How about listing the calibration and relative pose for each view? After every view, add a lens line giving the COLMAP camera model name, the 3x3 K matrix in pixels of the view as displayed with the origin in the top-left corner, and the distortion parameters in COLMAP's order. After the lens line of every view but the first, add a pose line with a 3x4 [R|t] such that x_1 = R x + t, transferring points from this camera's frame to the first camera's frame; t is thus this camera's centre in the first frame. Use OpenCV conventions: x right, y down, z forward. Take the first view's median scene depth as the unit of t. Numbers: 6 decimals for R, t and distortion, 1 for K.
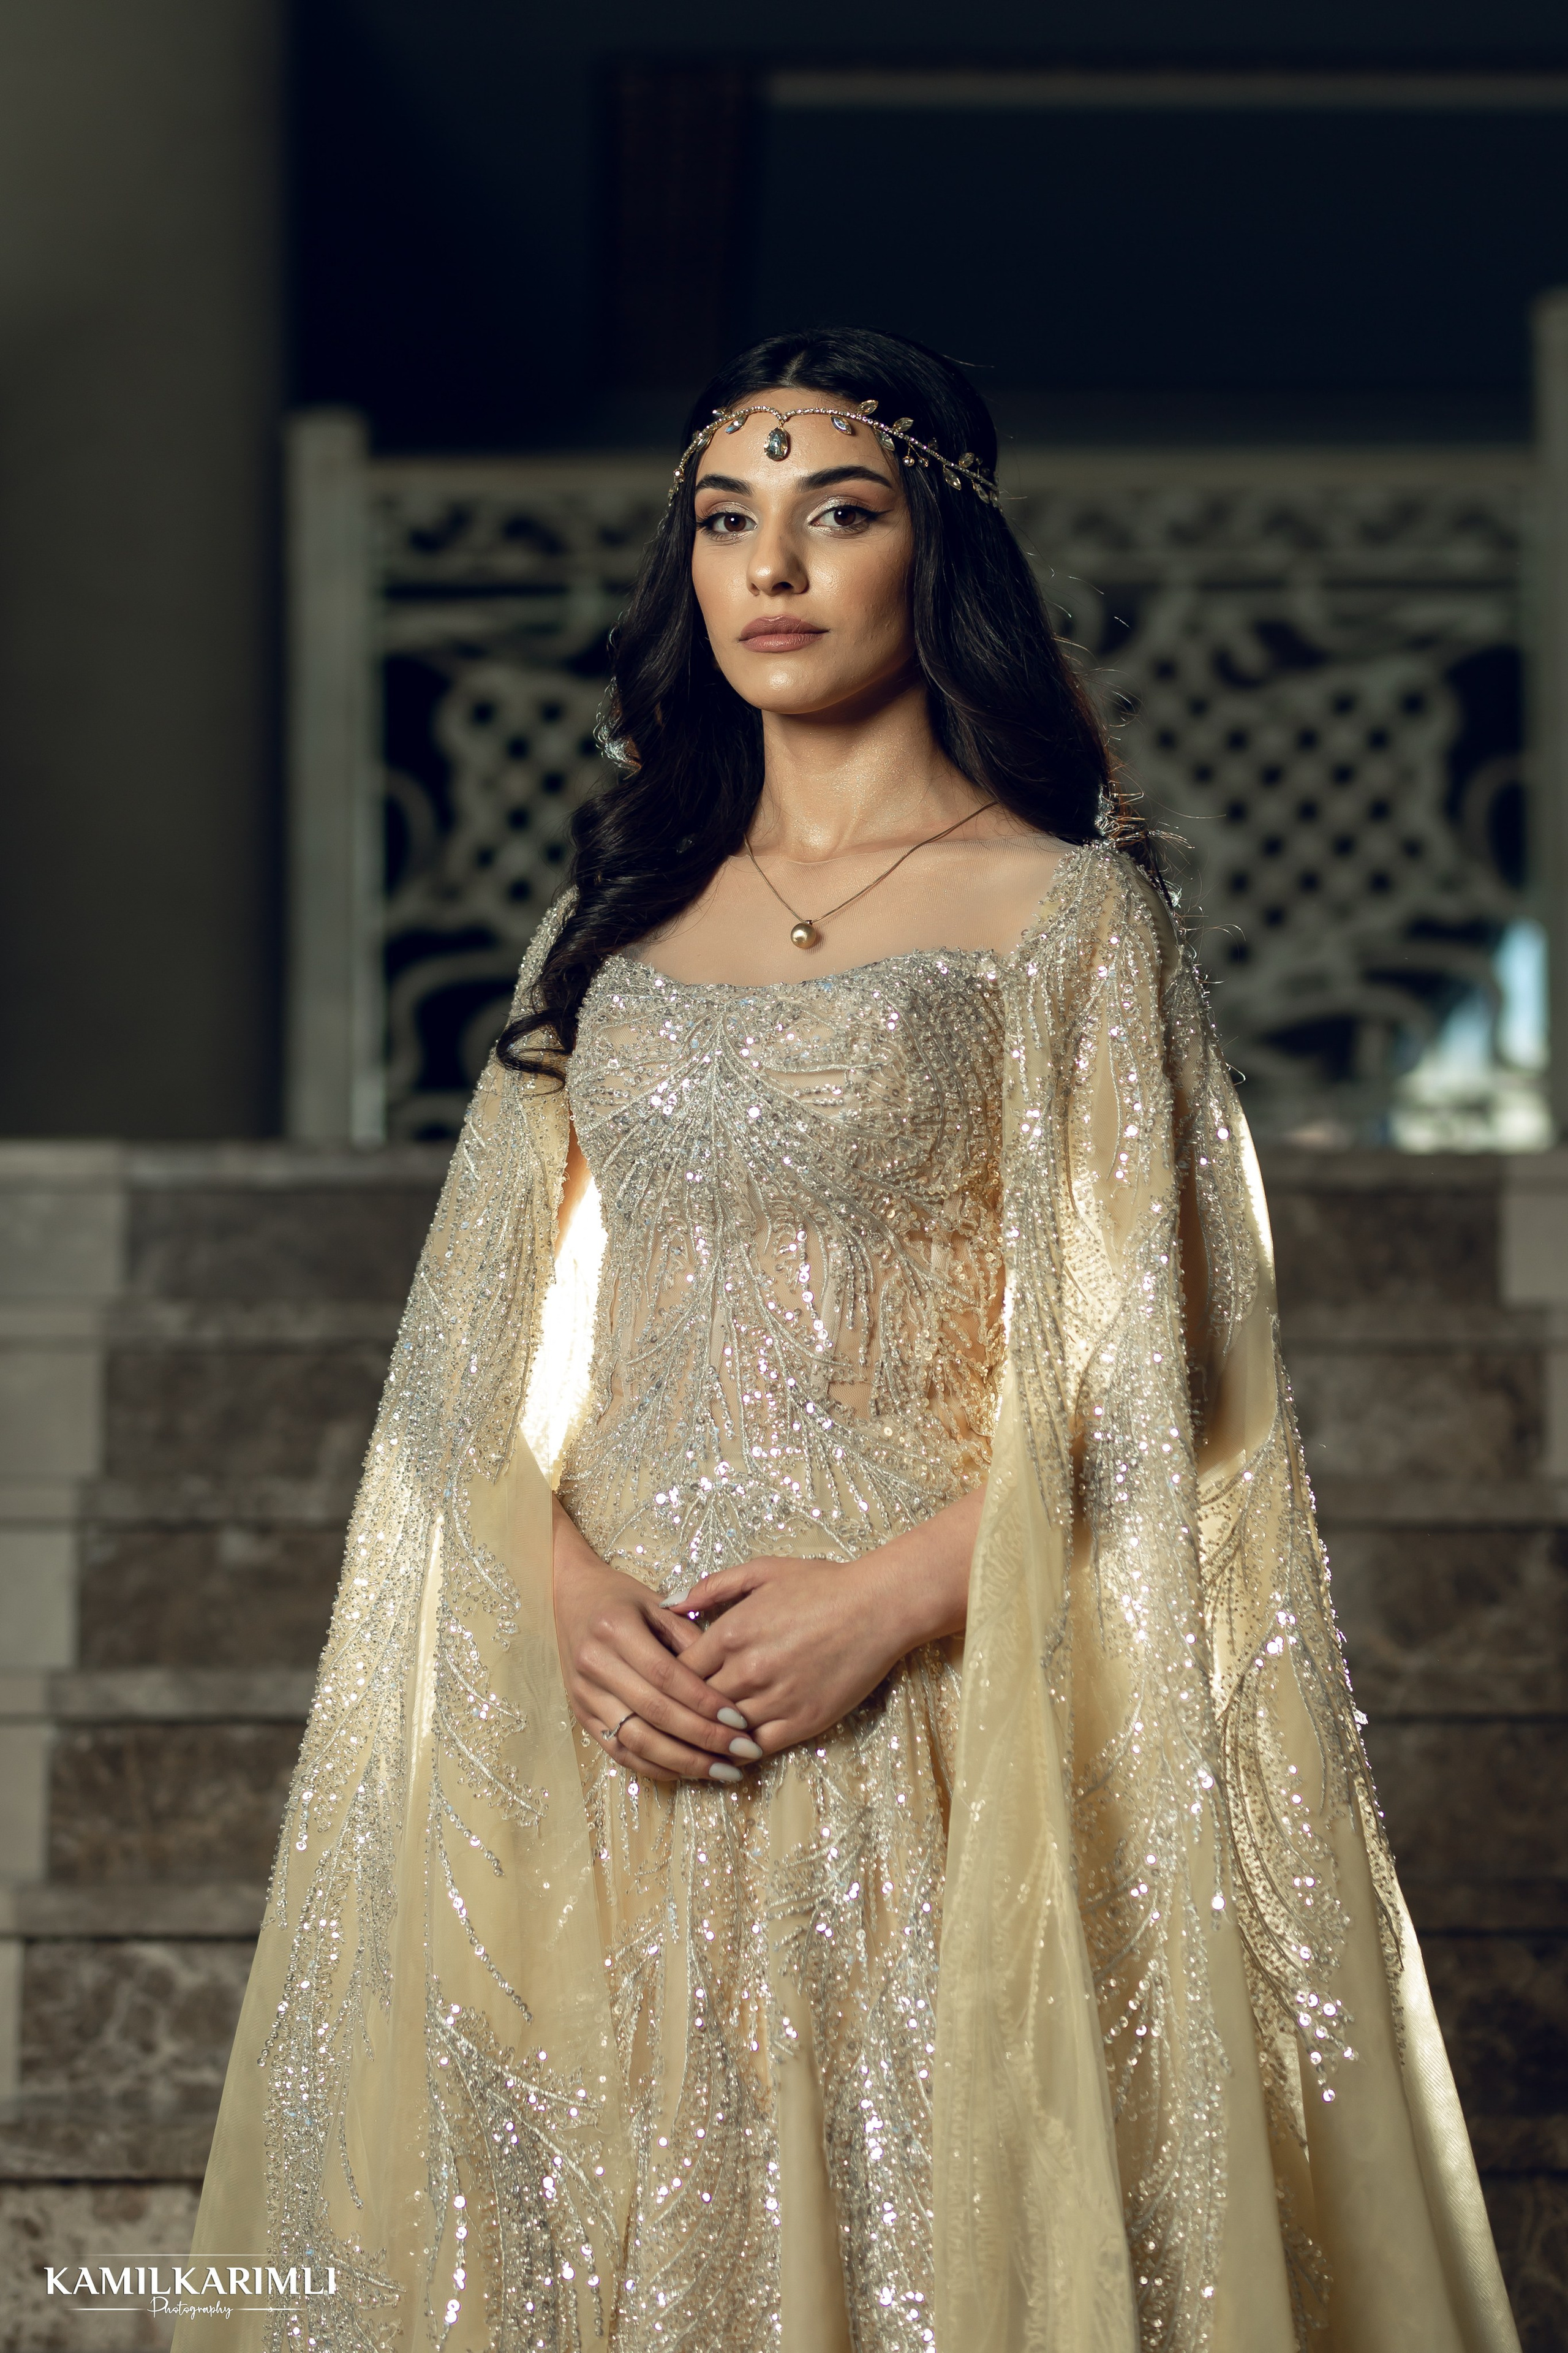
lens RADIAL K [[8146.5, 0, 784.0], [0, 8146.5, 1176.5], [0, 0, 1]] dist [0.047919, -0.427325]
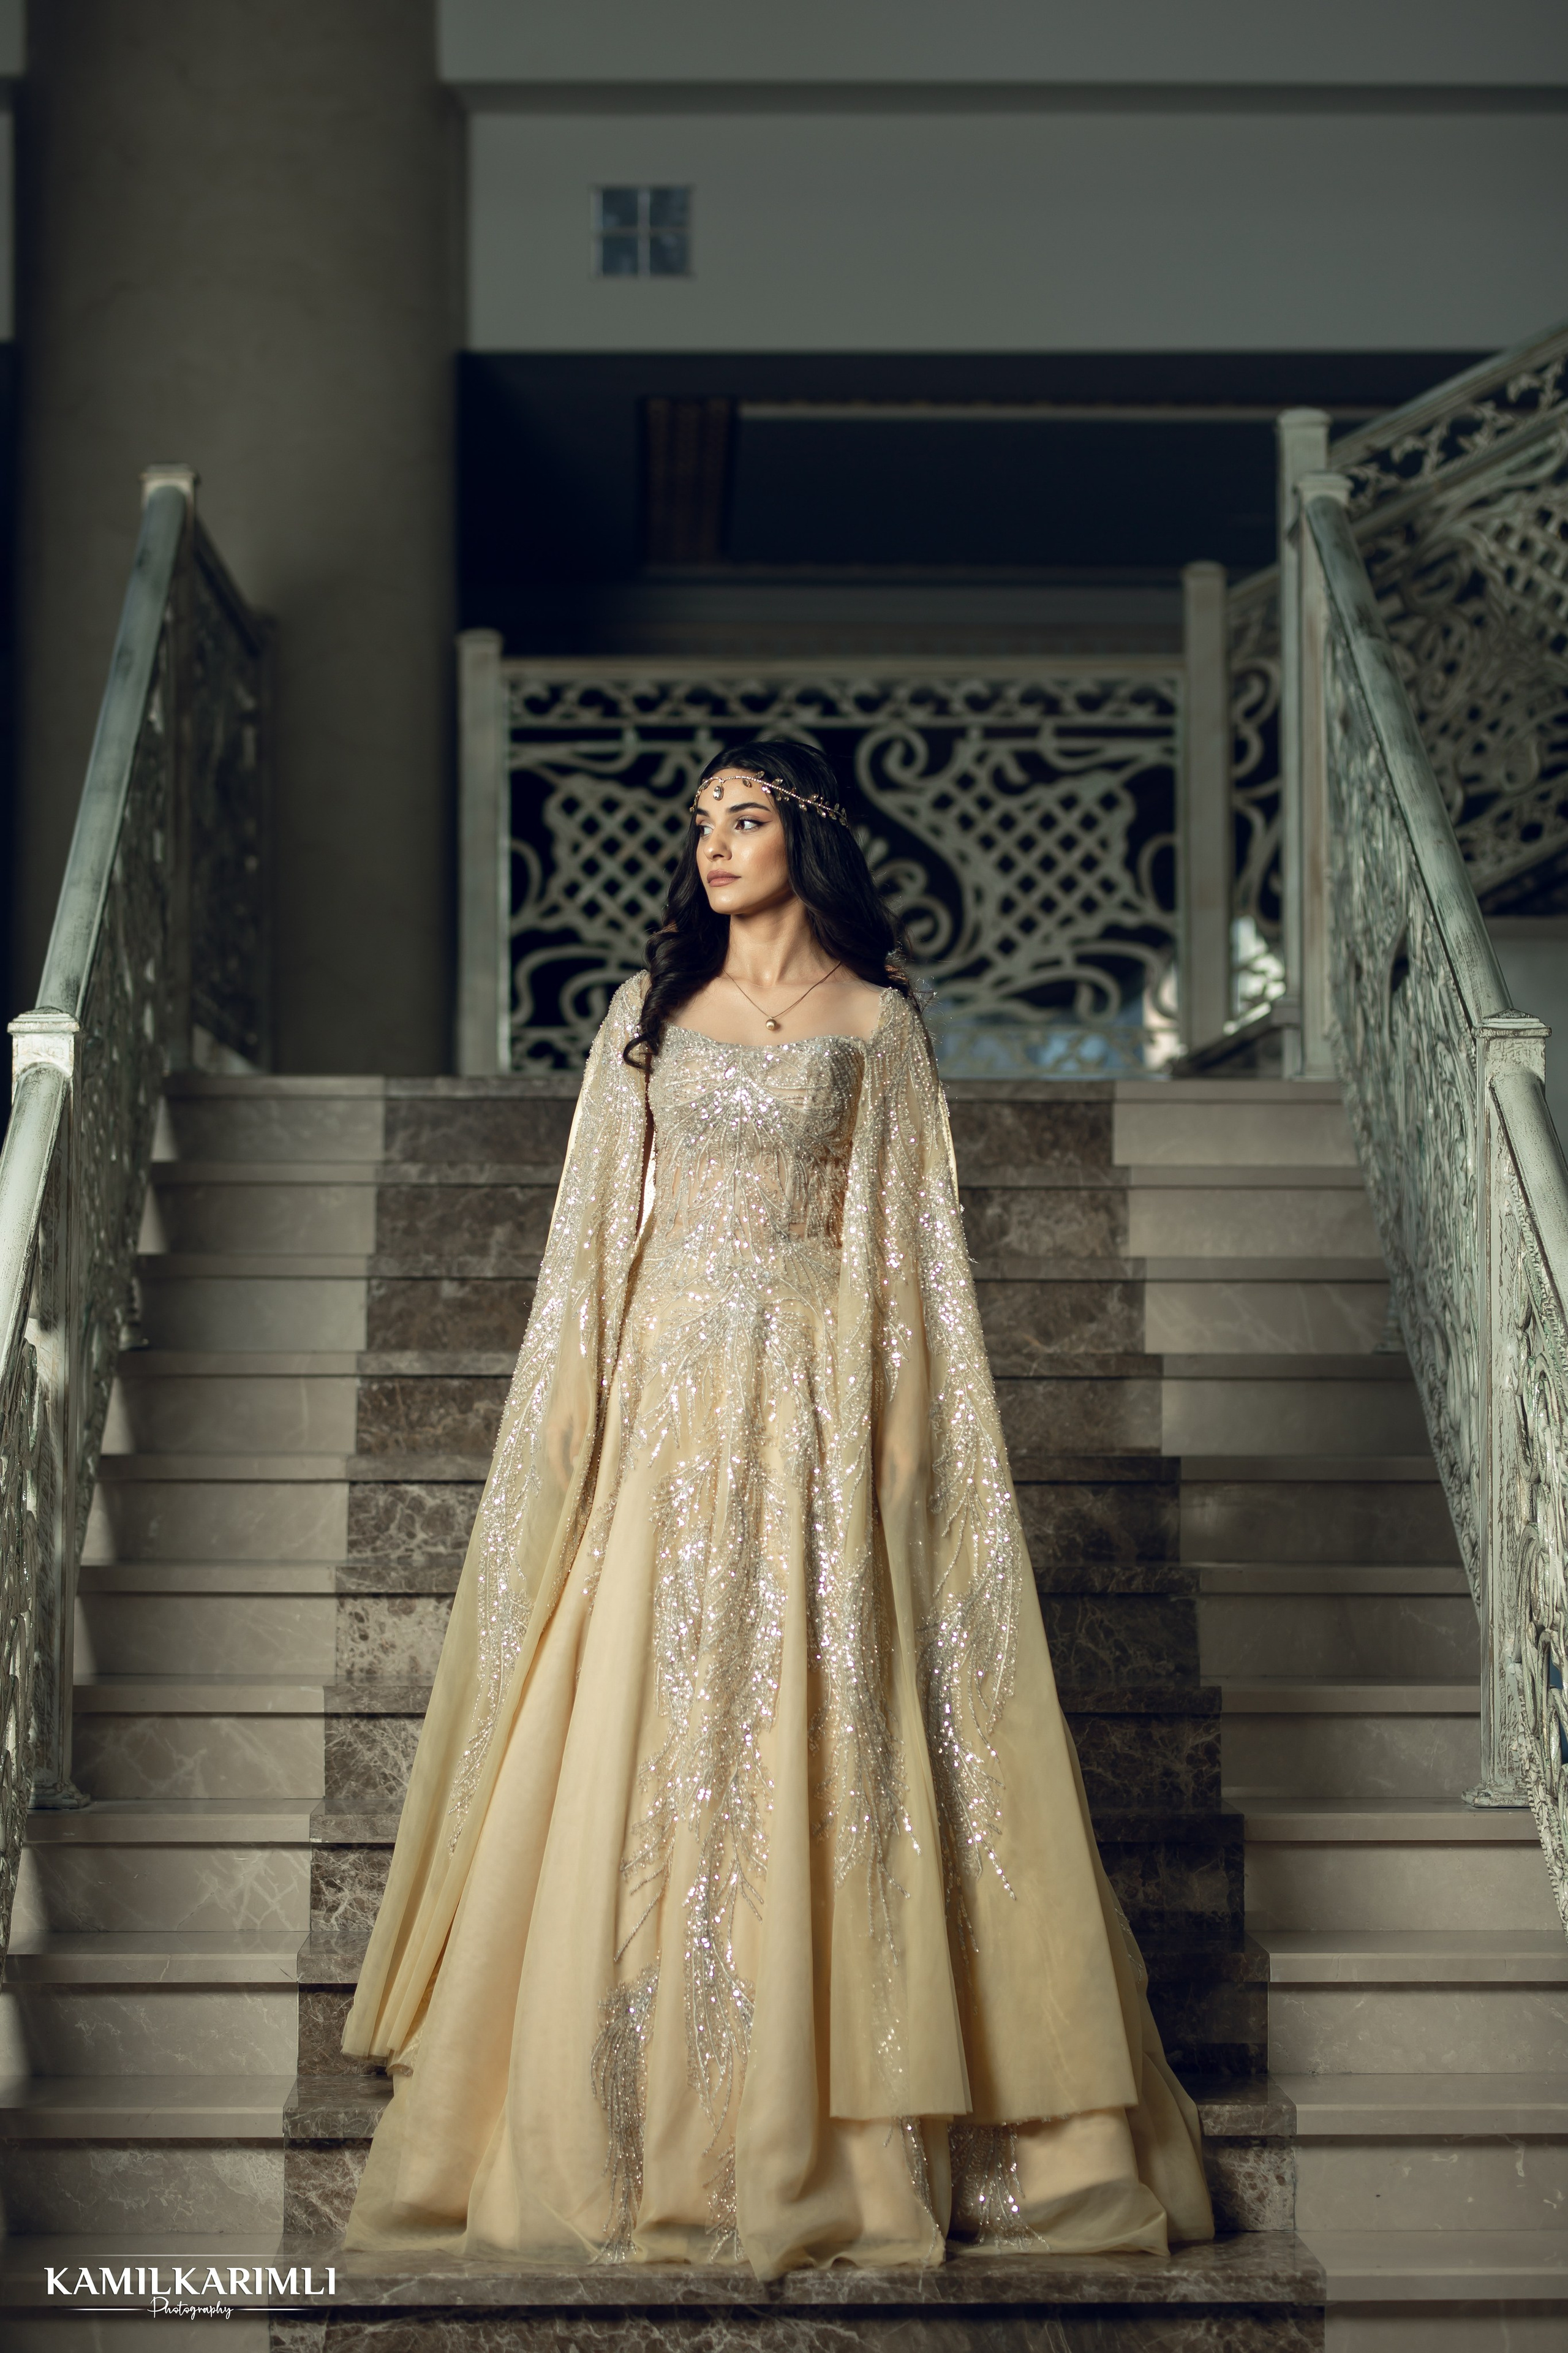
lens RADIAL K [[6060.6, 0, 784.0], [0, 6060.6, 1176.5], [0, 0, 1]] dist [-0.035979, -0.089190]
pose [[0.999991, 0.004169, 0.001136, 0.010548], [-0.004199, 0.999602, 0.027892, -0.020601], [-0.001019, -0.027897, 0.999610, -0.414127]]
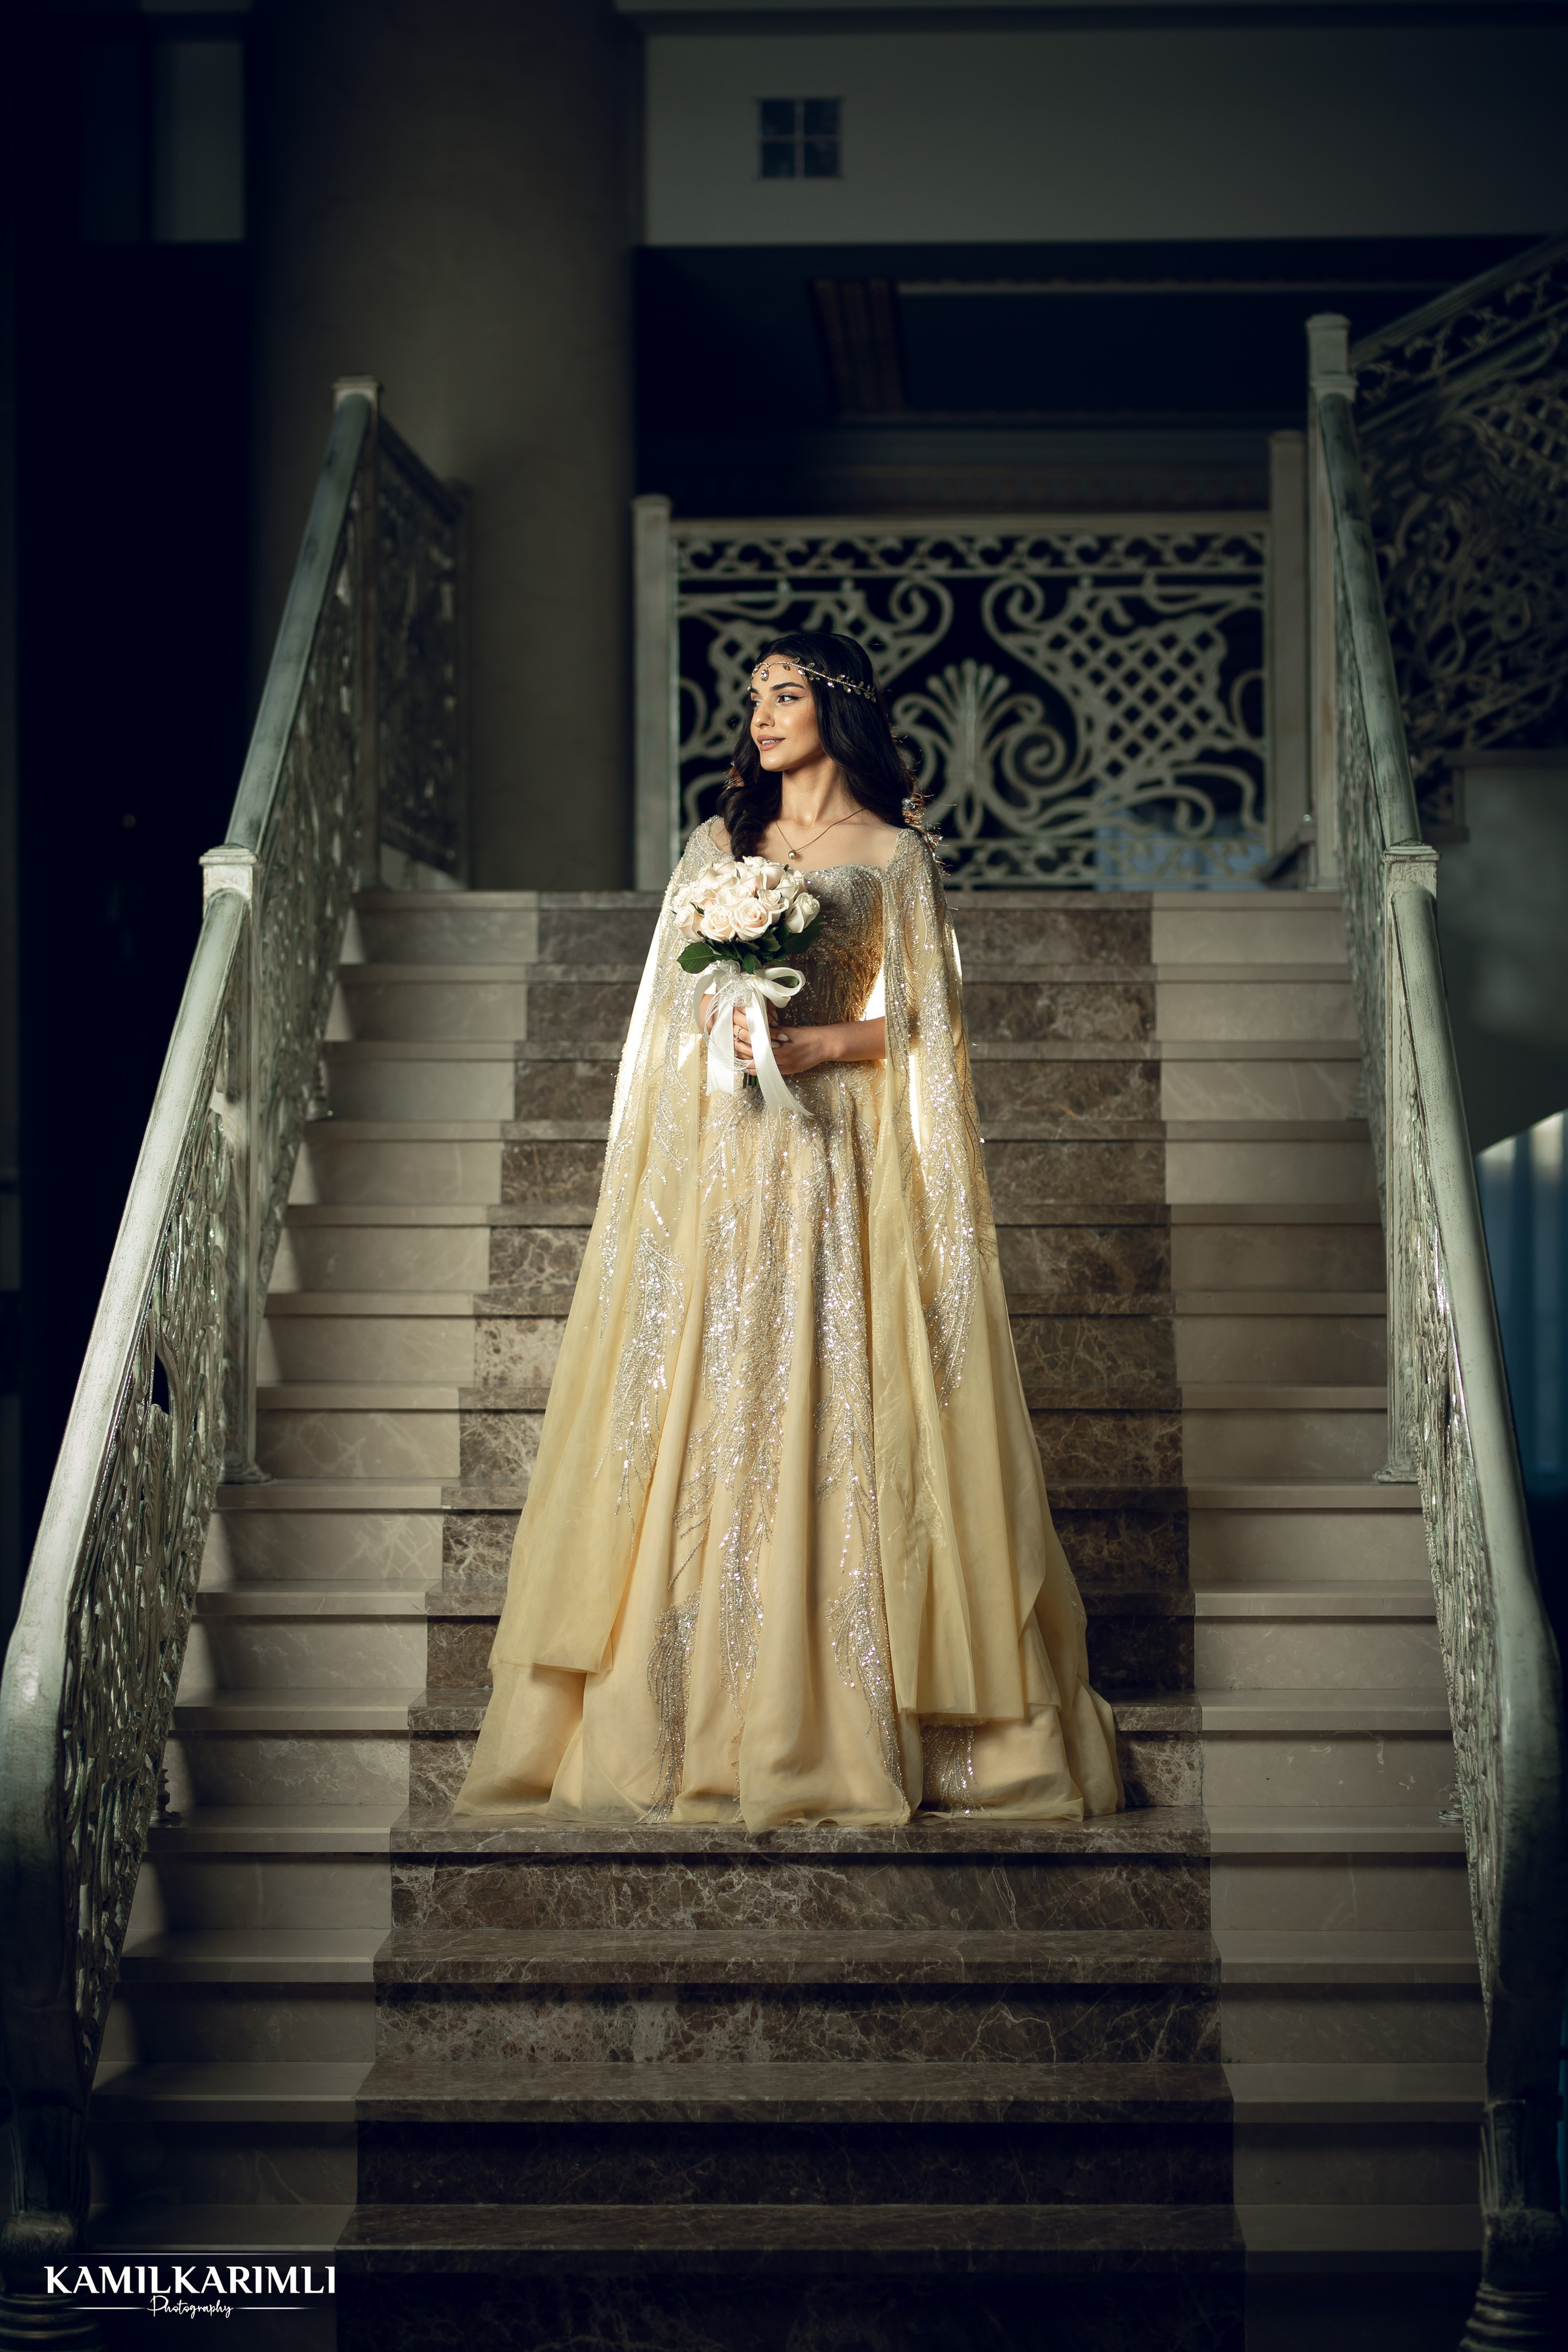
lens RADIAL K [[6058.5, 0, 784.0], [0, 6058.5, 1176.0], [0, 0, 1]] dist [-0.035979, -0.089190]
pose [[0.998698, 0.001492, -0.050996, 0.073666], [0.001733, 0.998003, 0.063140, -0.031466], [0.050989, -0.063146, 0.996701, -0.682856]]
